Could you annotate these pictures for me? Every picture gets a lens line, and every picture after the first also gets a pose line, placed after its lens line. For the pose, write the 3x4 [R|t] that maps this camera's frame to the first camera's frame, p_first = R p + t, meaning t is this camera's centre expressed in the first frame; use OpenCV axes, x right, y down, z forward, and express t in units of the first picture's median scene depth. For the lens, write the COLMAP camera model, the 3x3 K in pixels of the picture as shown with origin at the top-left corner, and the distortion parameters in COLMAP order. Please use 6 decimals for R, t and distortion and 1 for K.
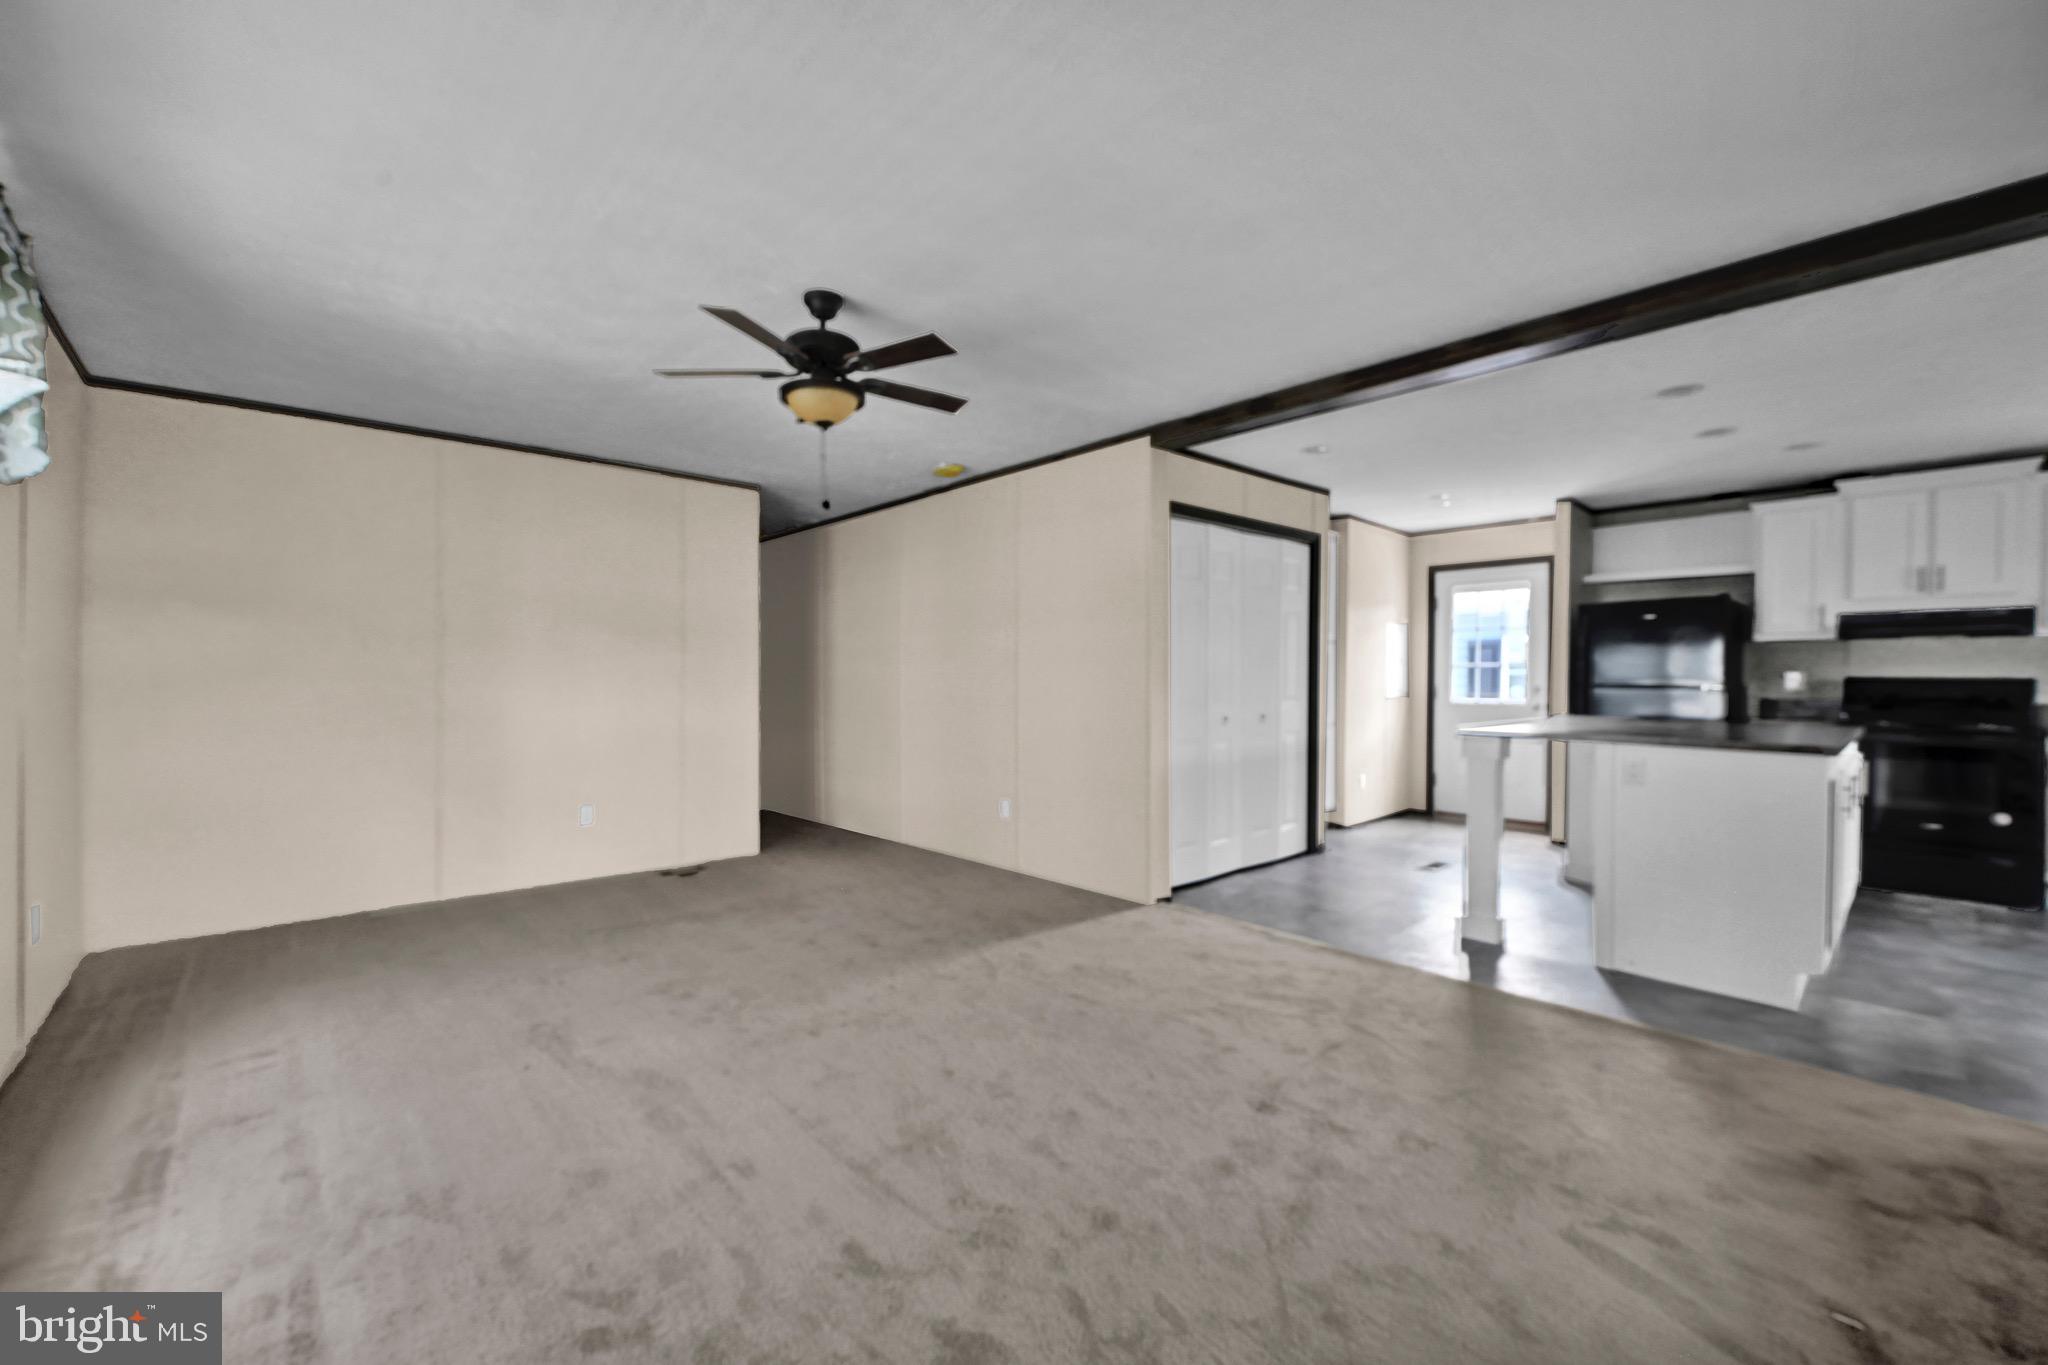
lens RADIAL K [[852.0, 0, 977.7], [0, 852.0, 693.5], [0, 0, 1]] dist [0.001729, 0.000109]
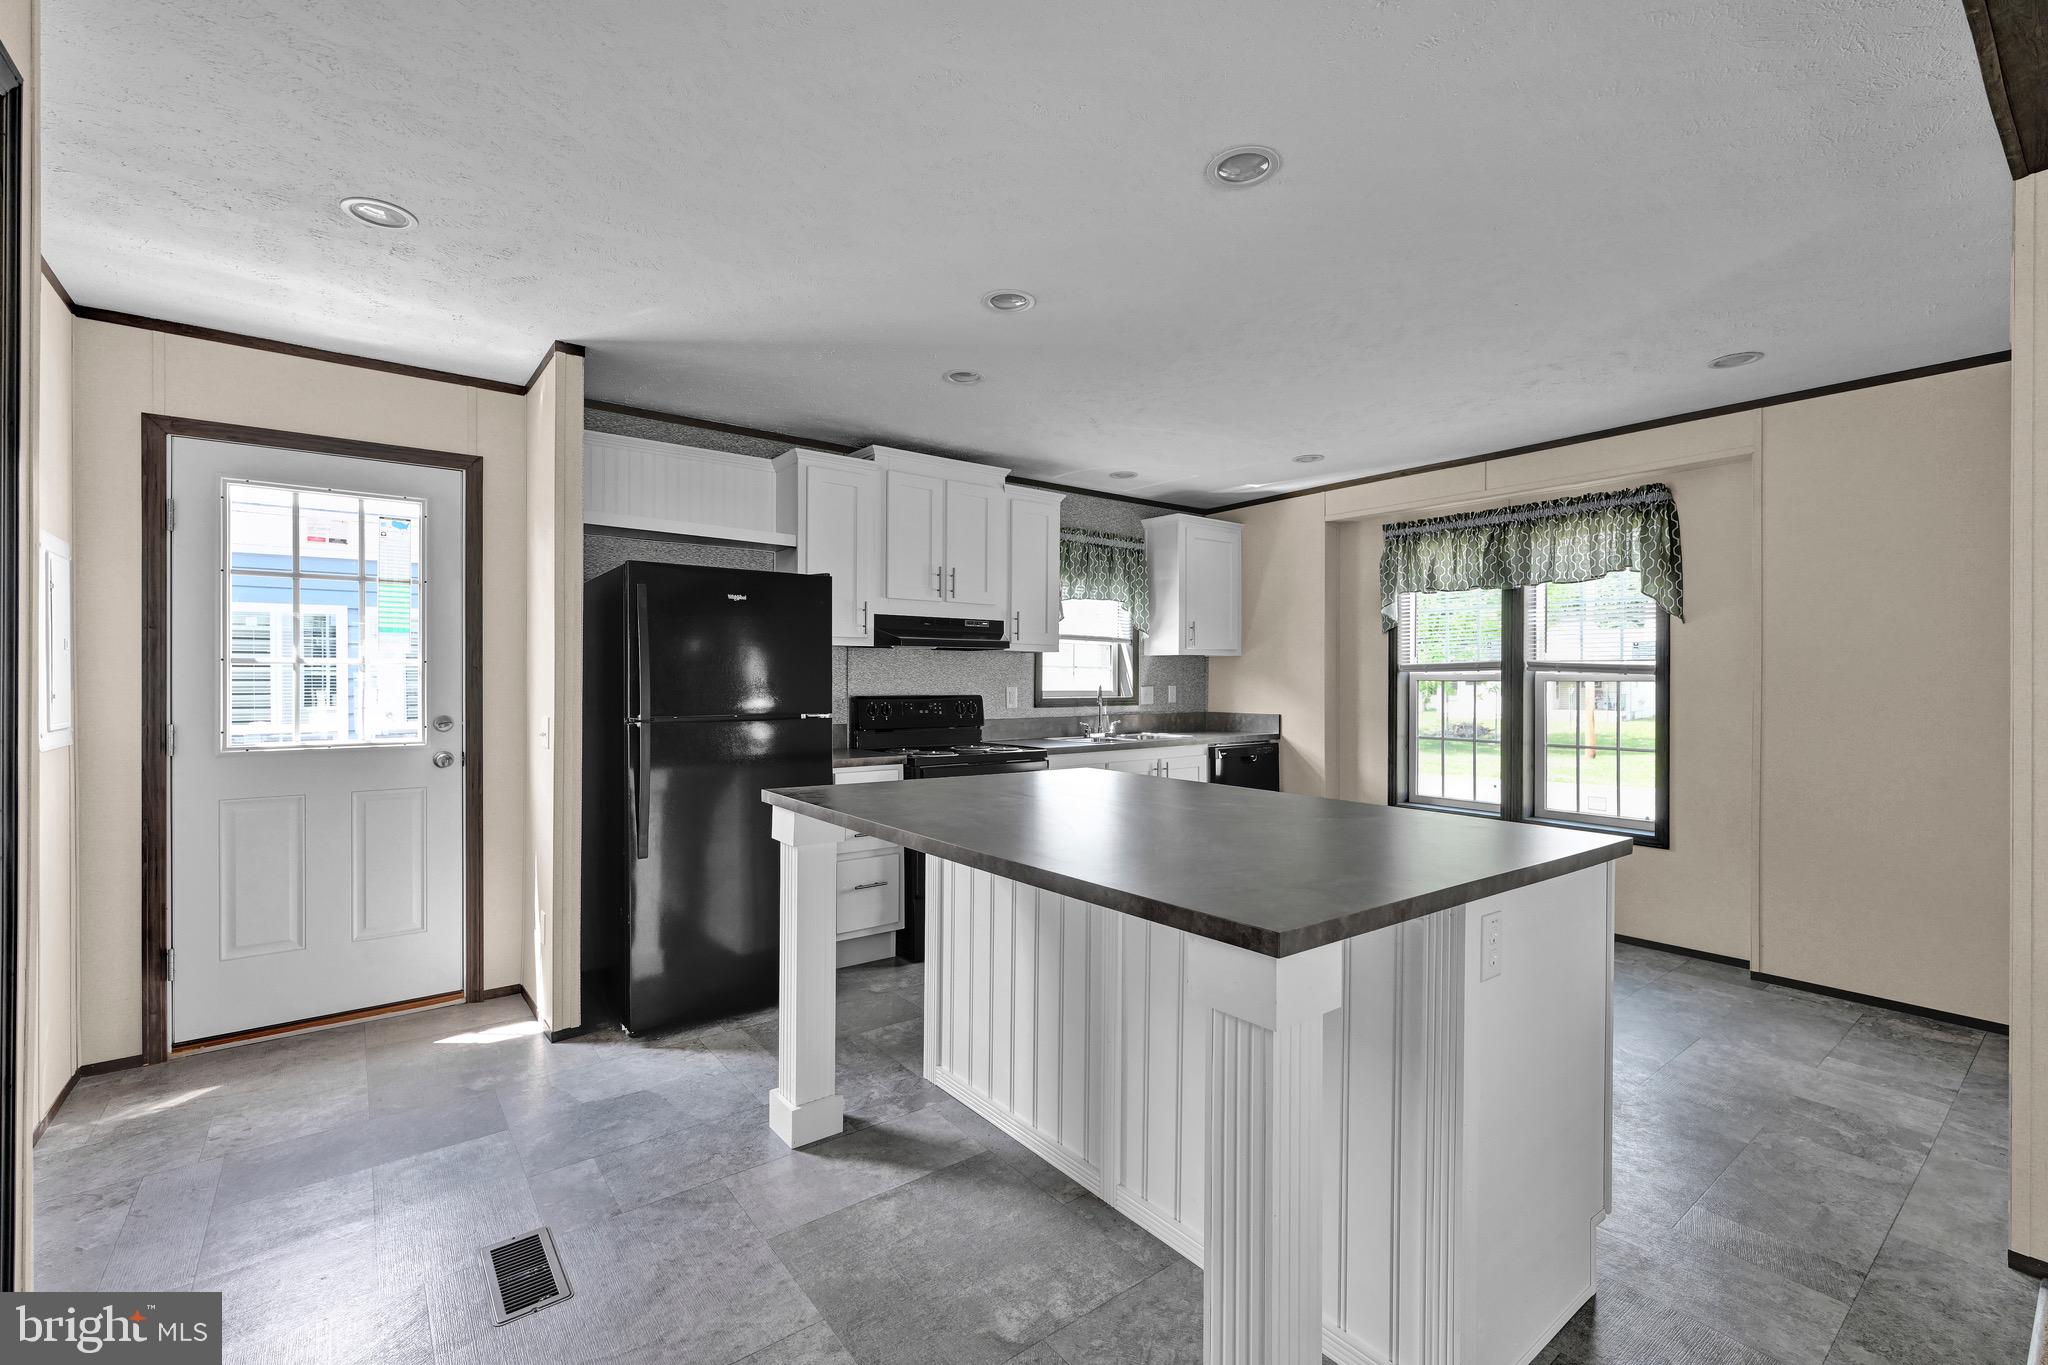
lens RADIAL K [[853.5, 0, 1024.0], [0, 853.5, 682.5], [0, 0, 1]] dist [-0.000198, -0.000225]
pose [[0.072058, -0.008385, 0.997365, 0.221473], [0.014546, 0.999867, 0.007355, -0.032064], [-0.997294, 0.013978, 0.072170, 0.744809]]
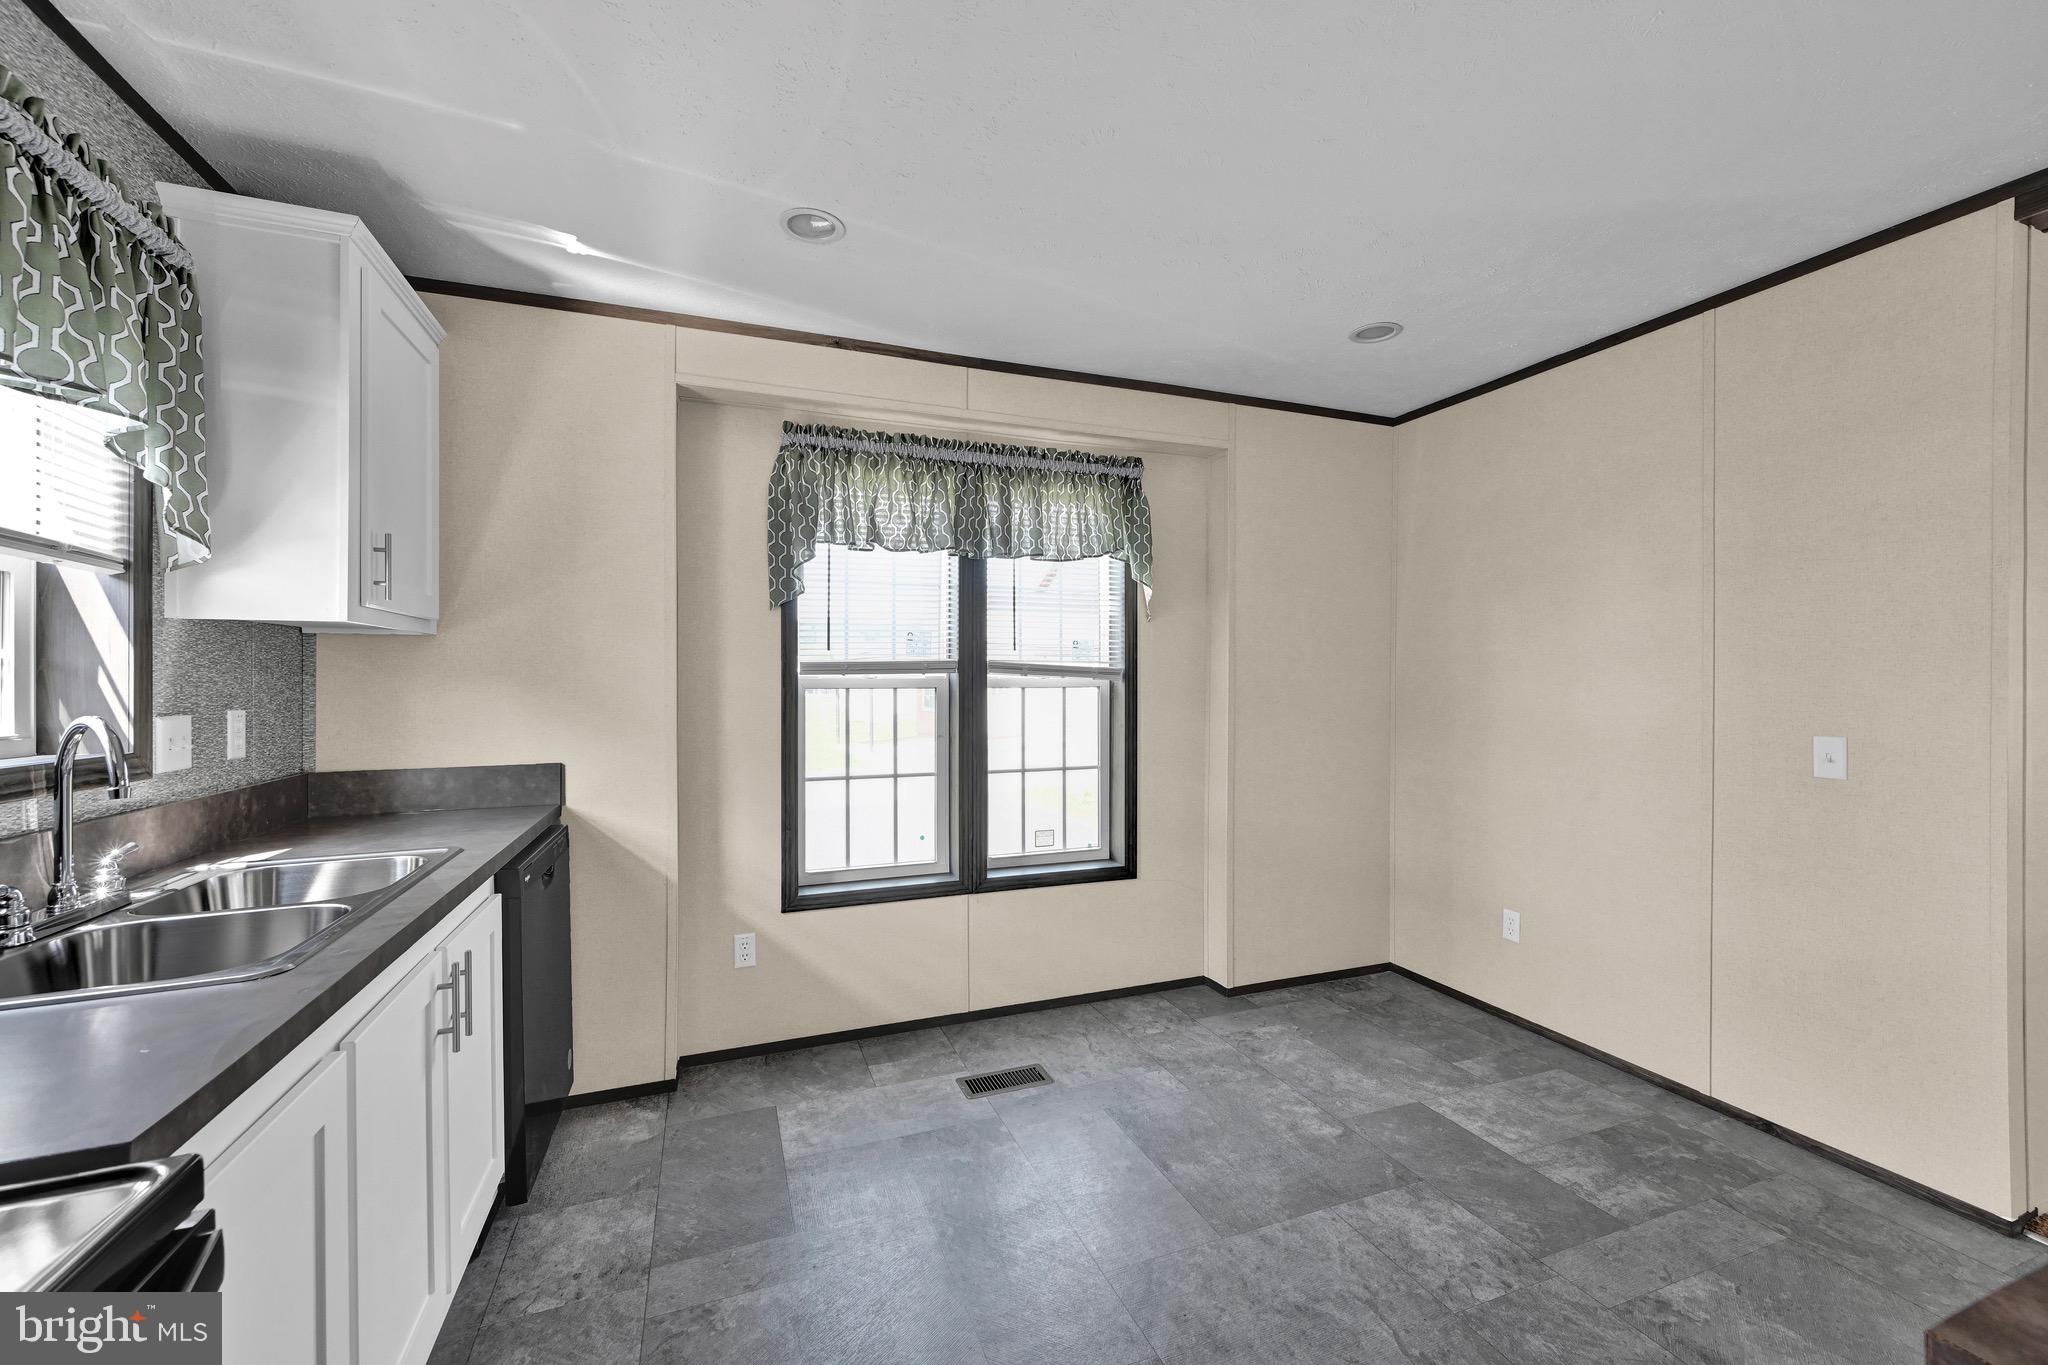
lens RADIAL K [[823.6, 0, 1032.2], [0, 823.6, 669.2], [0, 0, 1]] dist [0.037992, -0.000163]
pose [[-0.938080, 0.012339, 0.346199, 0.827711], [0.011291, 0.999924, -0.005042, -0.029433], [-0.346235, -0.000821, -0.938148, 0.854822]]
